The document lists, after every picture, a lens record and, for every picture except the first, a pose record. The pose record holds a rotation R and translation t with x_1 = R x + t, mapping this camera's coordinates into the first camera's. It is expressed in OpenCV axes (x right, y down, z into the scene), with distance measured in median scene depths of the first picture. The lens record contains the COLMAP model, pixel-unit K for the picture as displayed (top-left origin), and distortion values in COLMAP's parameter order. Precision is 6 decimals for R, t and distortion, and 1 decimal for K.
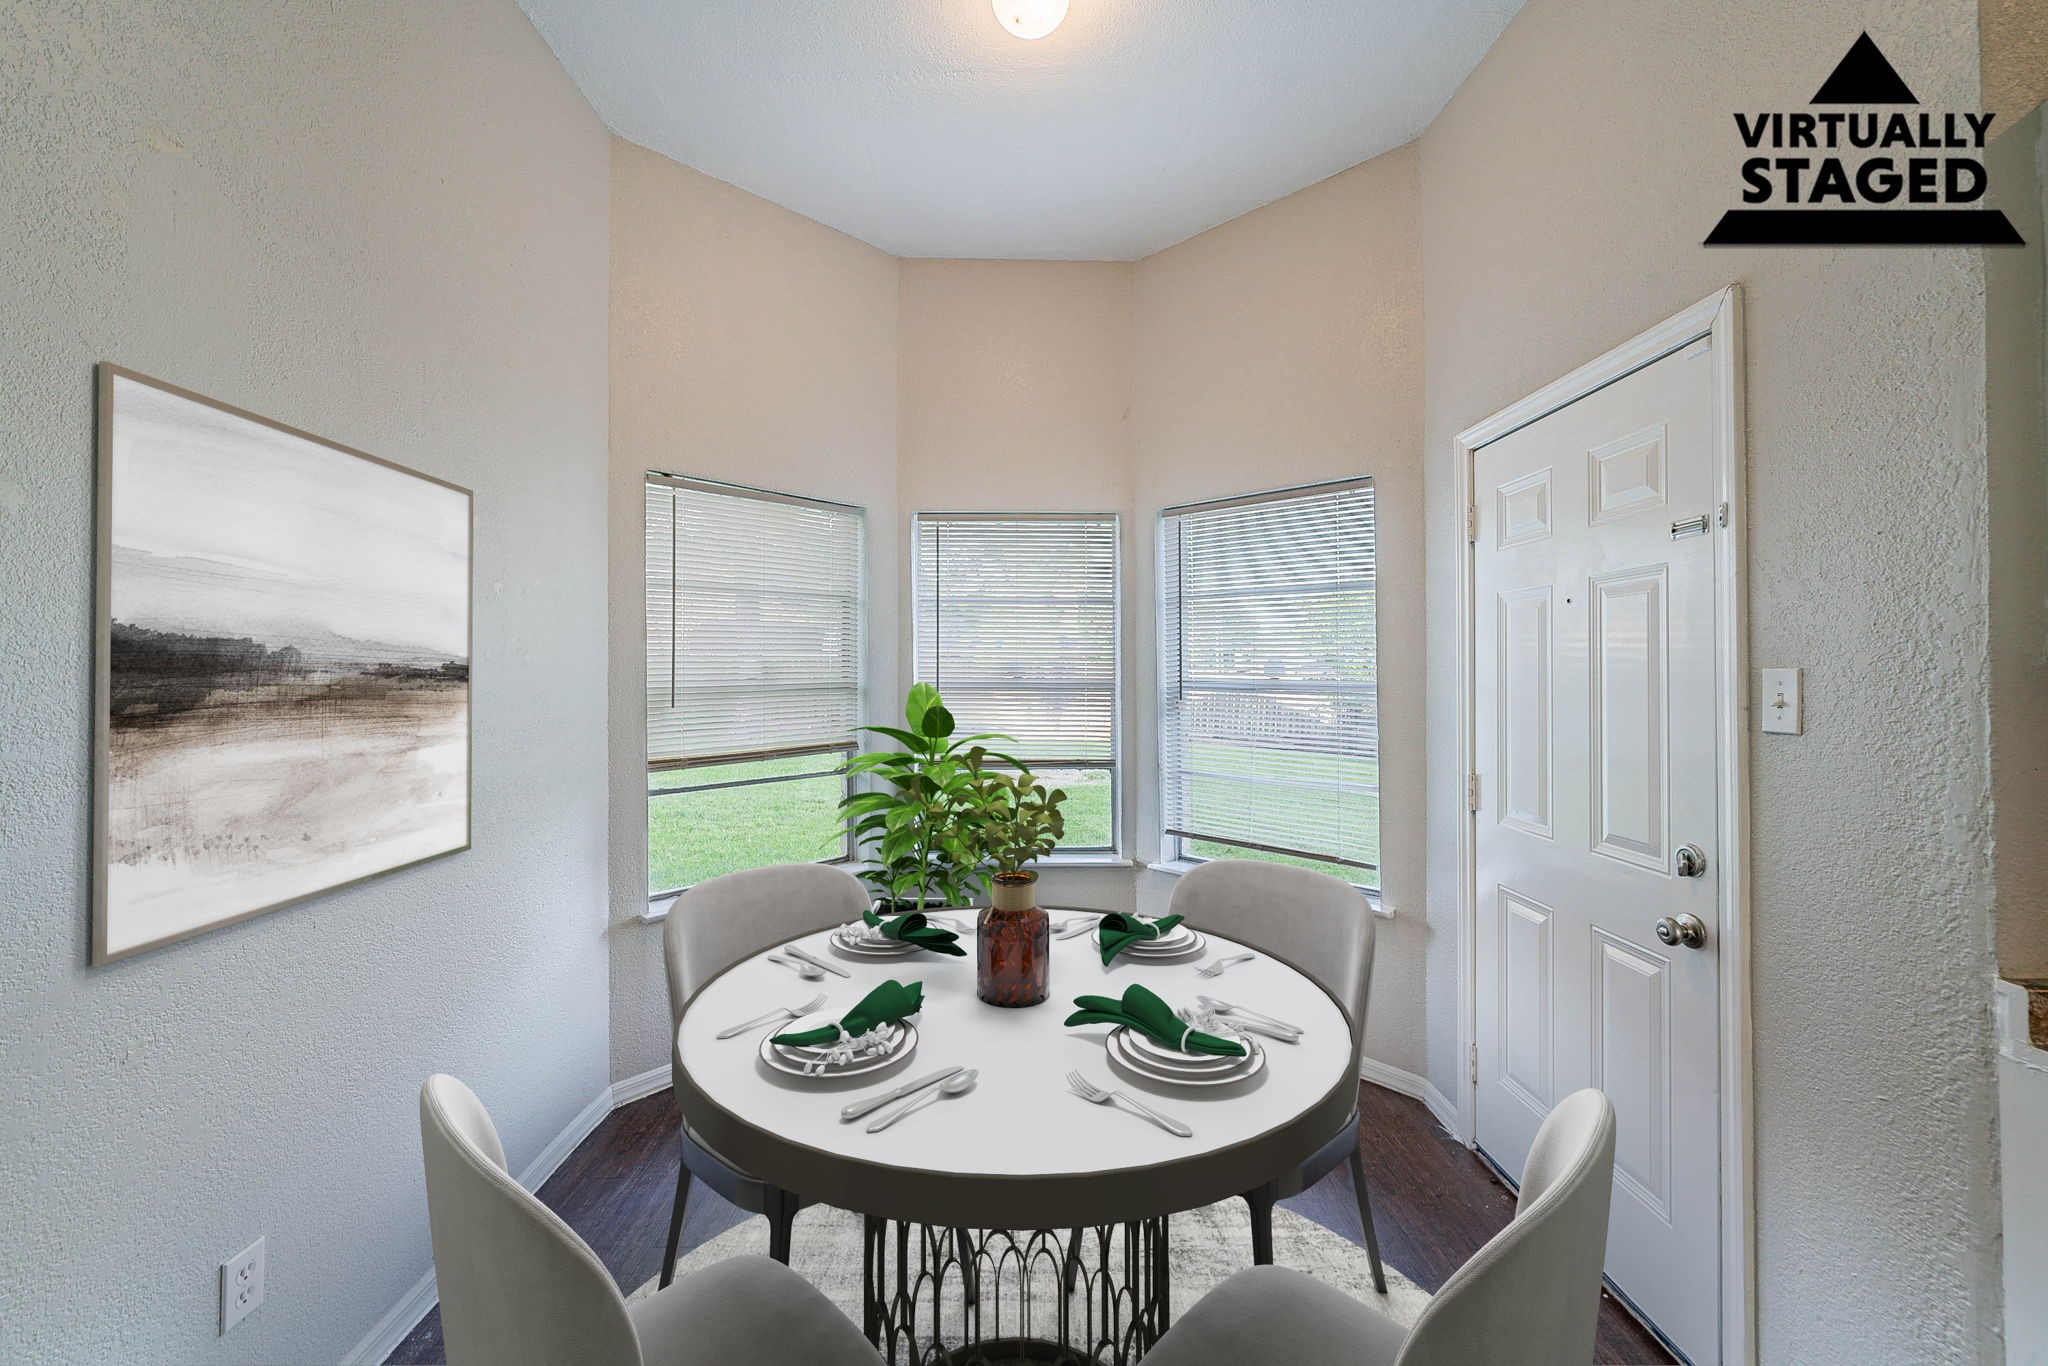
lens RADIAL K [[730.8, 0, 1022.2], [0, 730.8, 679.3], [0, 0, 1]] dist [-0.002199, -0.000001]
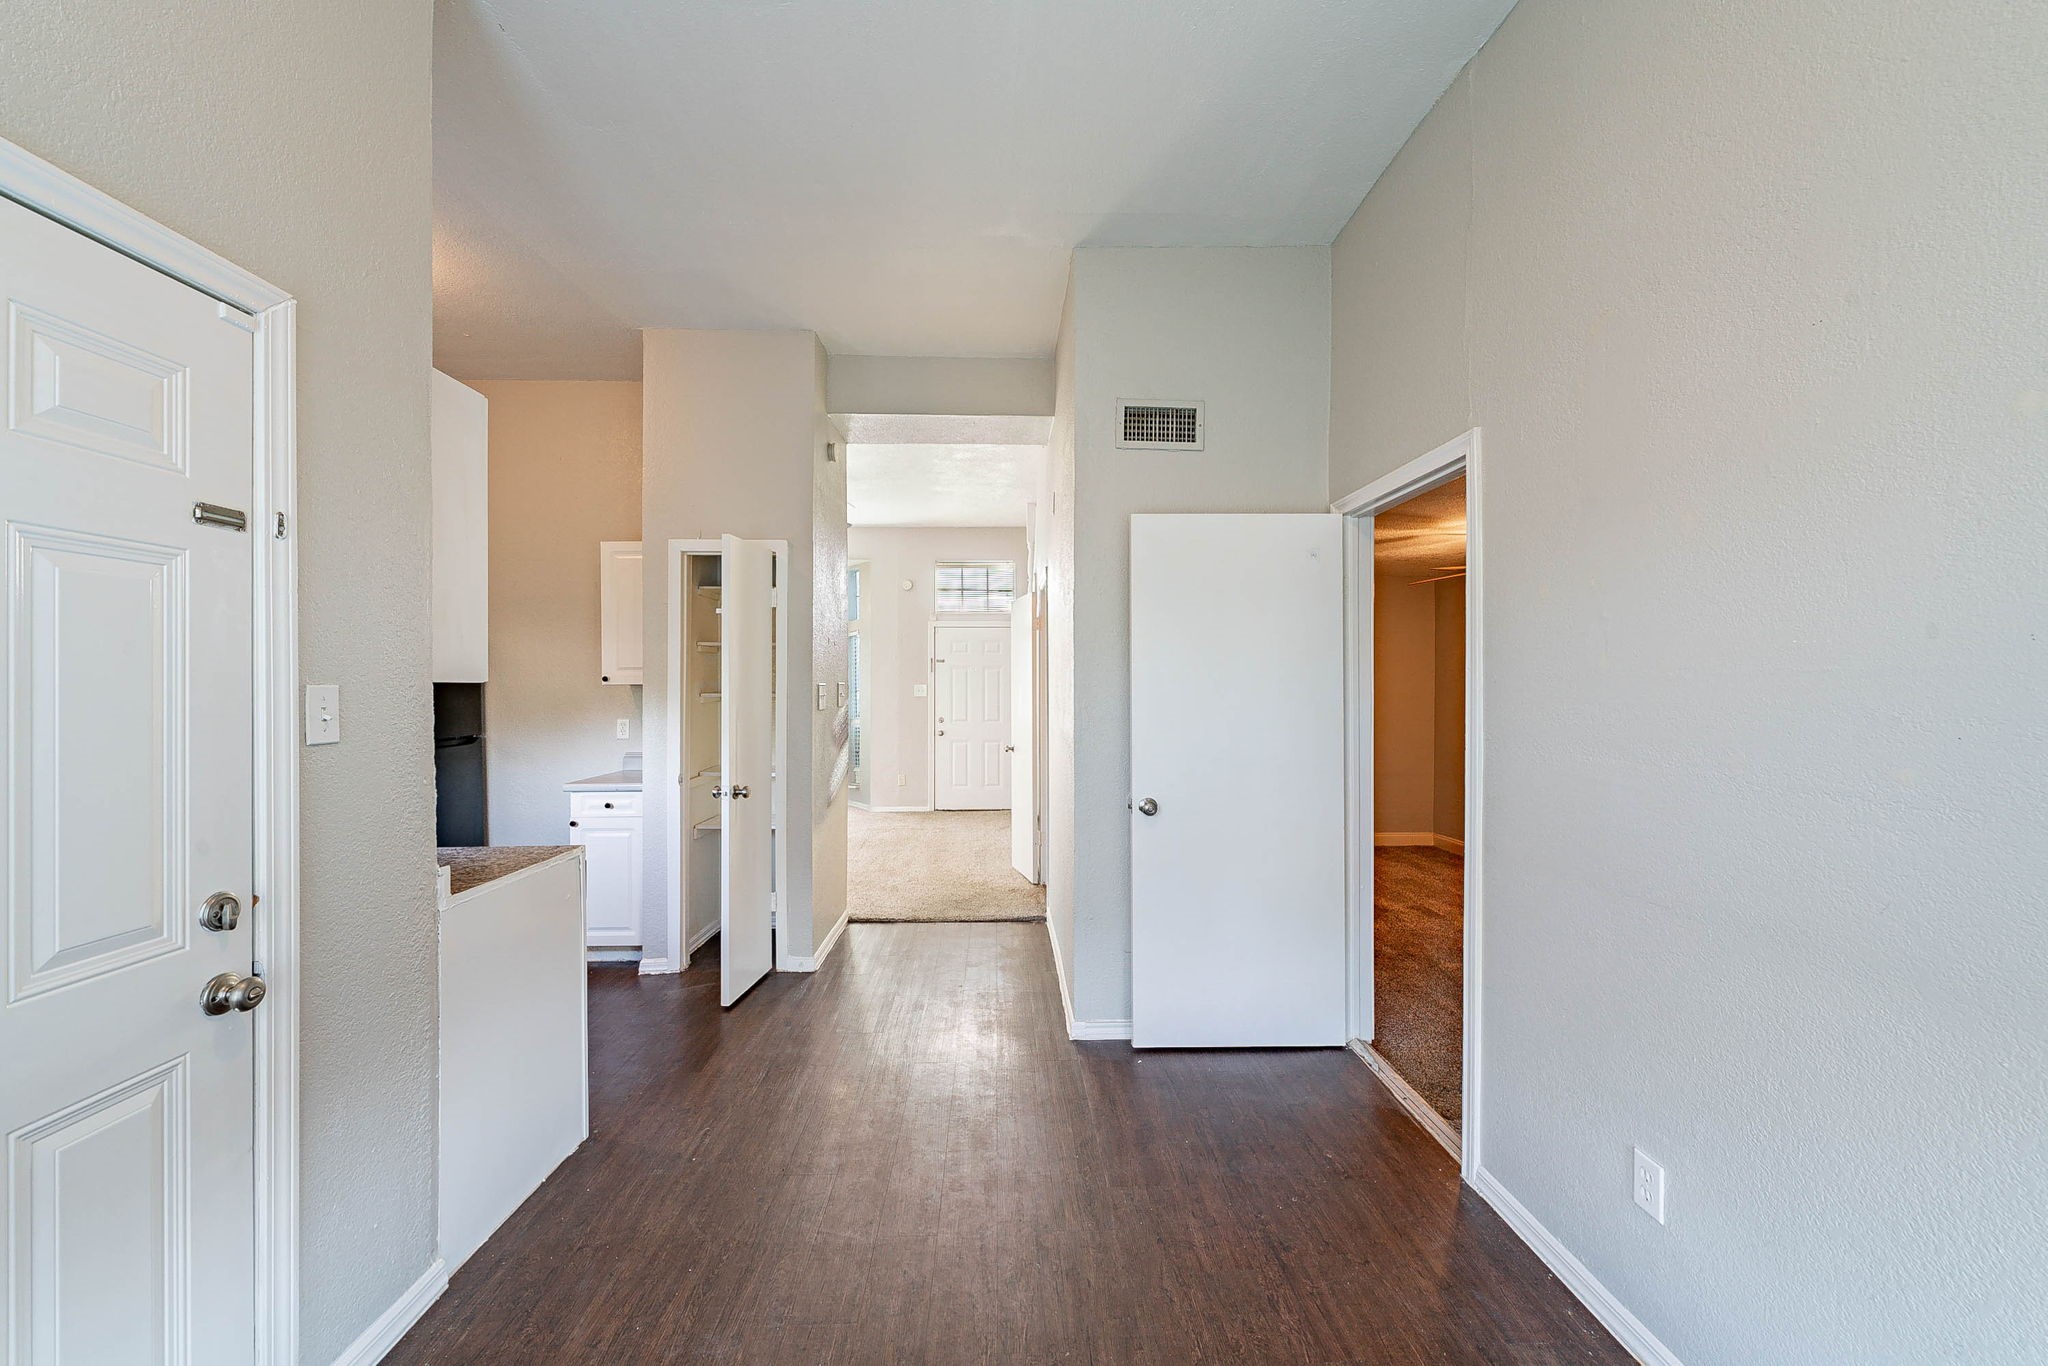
lens RADIAL K [[730.8, 0, 1025.0], [0, 730.8, 677.7], [0, 0, 1]] dist [-0.002199, -0.000001]
pose [[-0.999855, 0.005395, -0.016149, -0.003993], [0.005432, 0.999983, -0.002196, -0.017120], [0.016137, -0.002284, -0.999867, 2.122906]]
